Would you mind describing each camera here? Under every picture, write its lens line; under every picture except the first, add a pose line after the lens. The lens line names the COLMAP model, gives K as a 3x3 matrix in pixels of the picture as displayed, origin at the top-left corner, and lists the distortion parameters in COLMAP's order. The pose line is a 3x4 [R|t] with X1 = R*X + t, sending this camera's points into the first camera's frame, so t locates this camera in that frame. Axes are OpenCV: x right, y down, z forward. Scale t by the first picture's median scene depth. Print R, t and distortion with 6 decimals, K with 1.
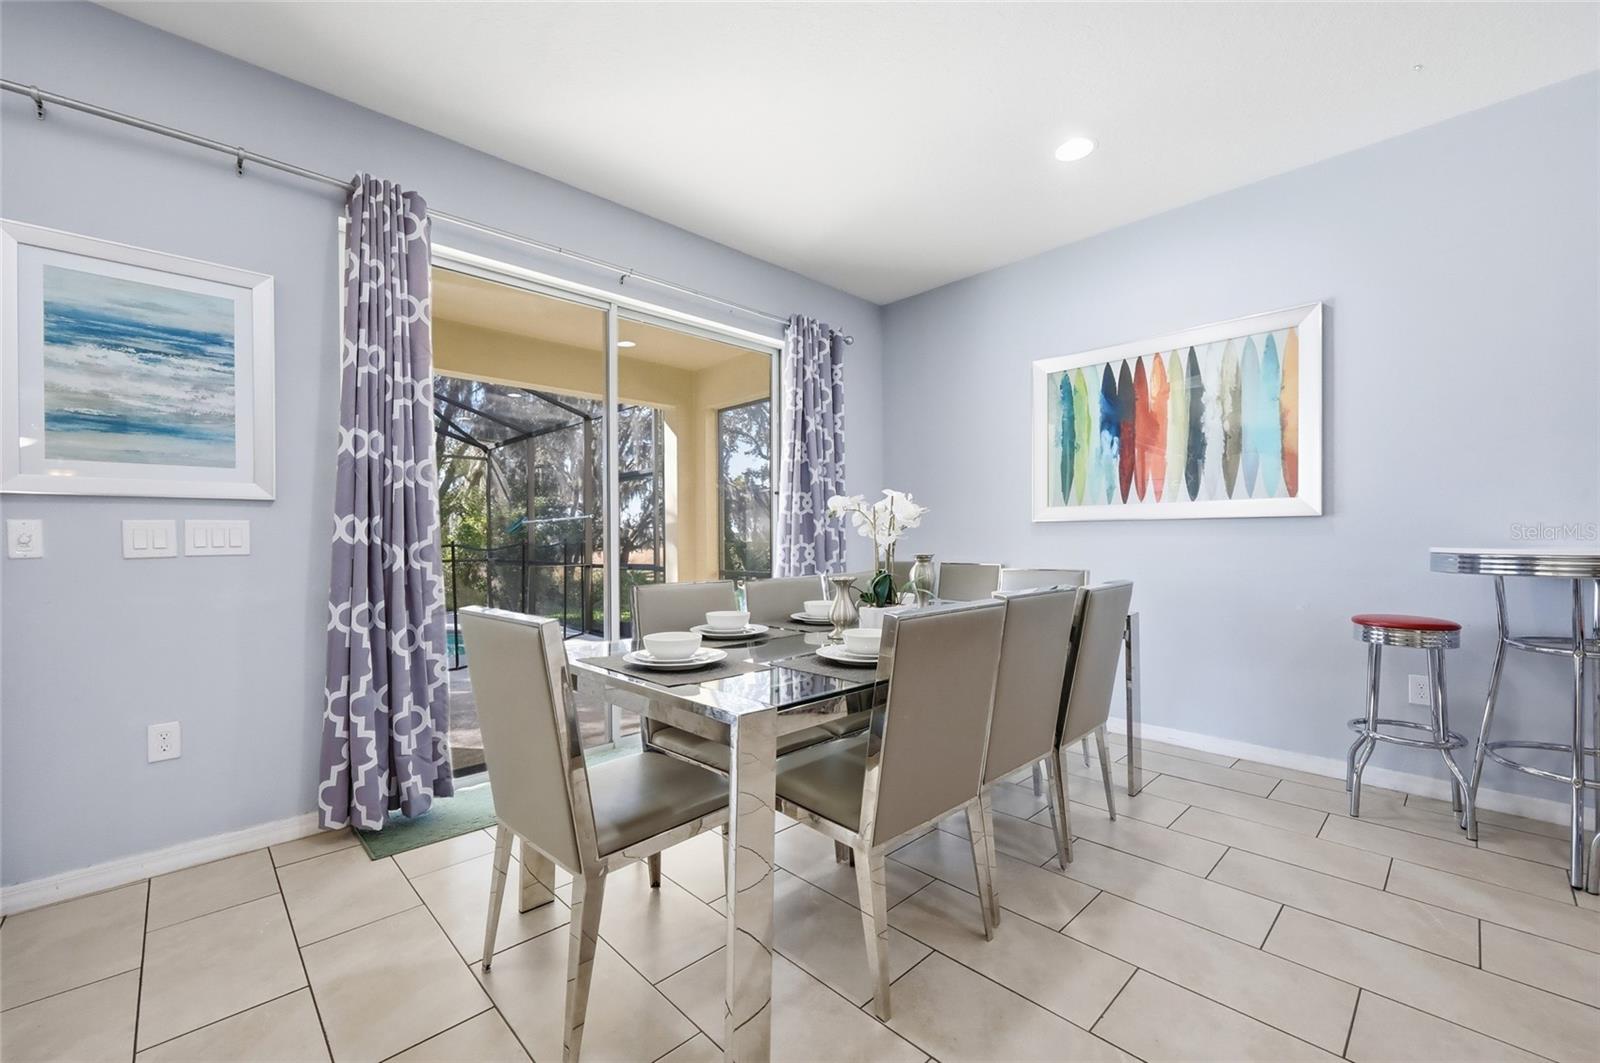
lens RADIAL K [[640.2, 0, 804.3], [0, 640.2, 537.3], [0, 0, 1]] dist [-0.002463, -0.000165]
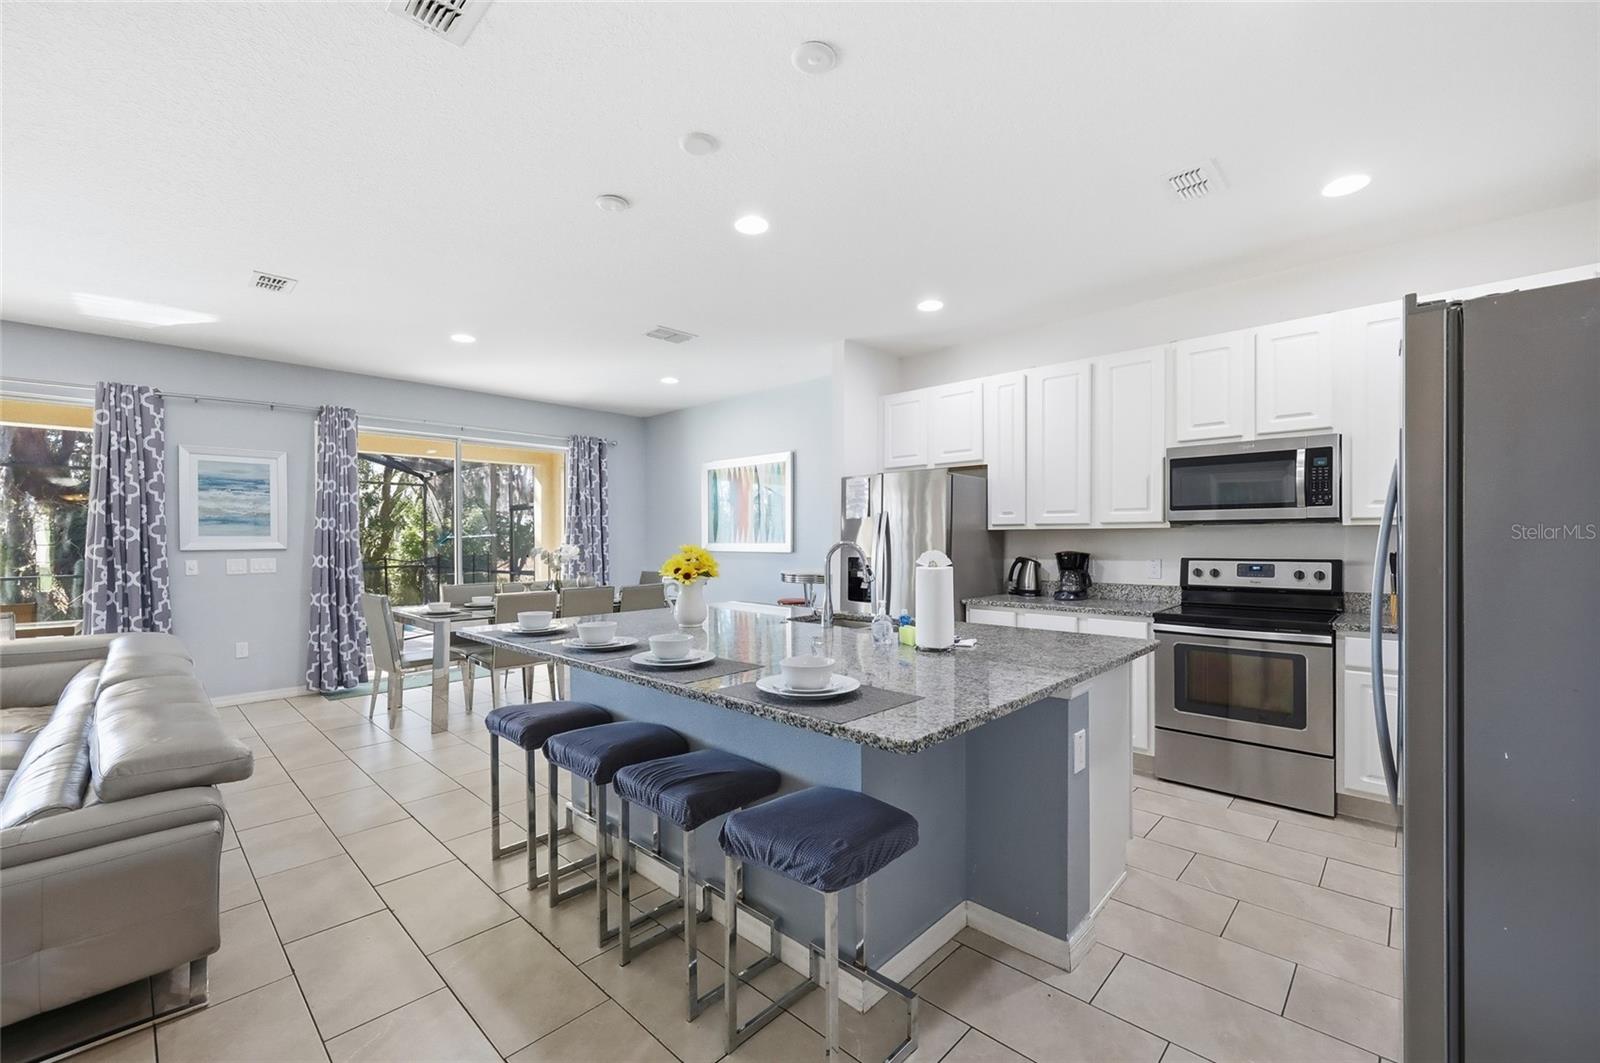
lens RADIAL K [[653.8, 0, 805.0], [0, 653.8, 538.6], [0, 0, 1]] dist [-0.000425, -0.000226]
pose [[0.999348, 0.001735, 0.036069, 0.864854], [-0.001815, 0.999996, 0.002201, -0.094092], [-0.036065, -0.002265, 0.999347, -1.290208]]
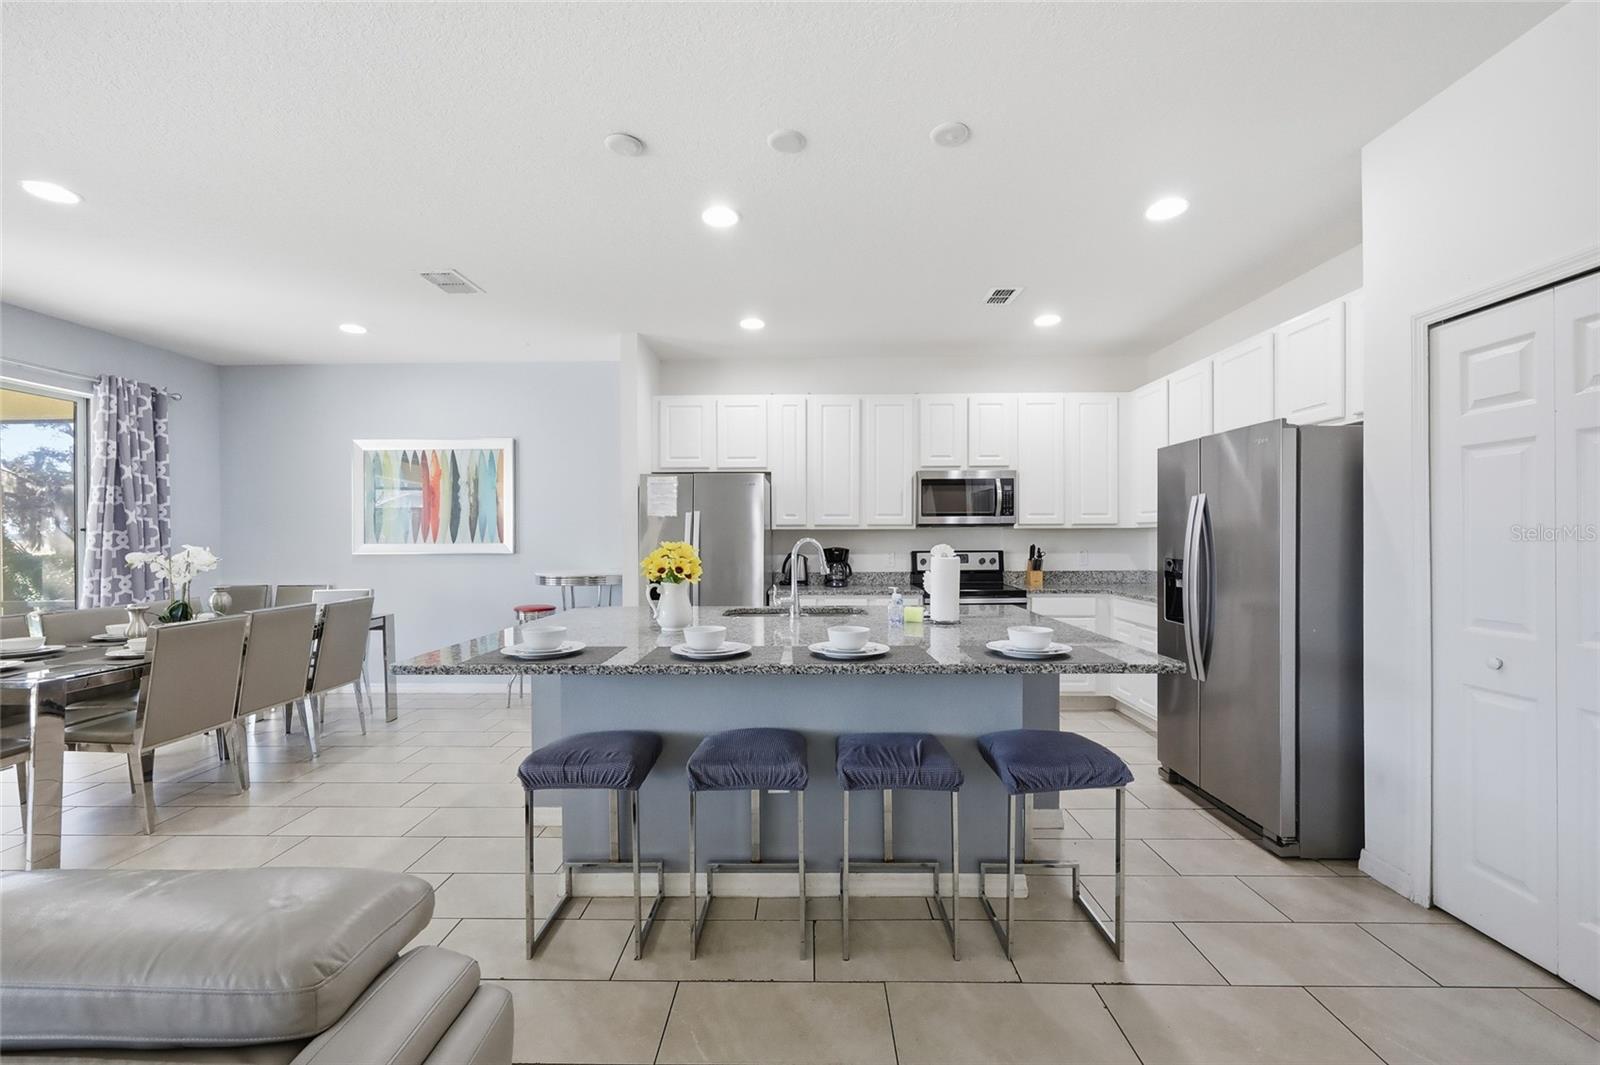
lens RADIAL K [[646.8, 0, 790.6], [0, 646.8, 539.0], [0, 0, 1]] dist [-0.000138, 0.000303]
pose [[0.717448, 0.000837, 0.696611, 0.086467], [-0.000218, 0.999999, -0.000977, -0.084359], [-0.696612, 0.000549, 0.717448, -1.012124]]
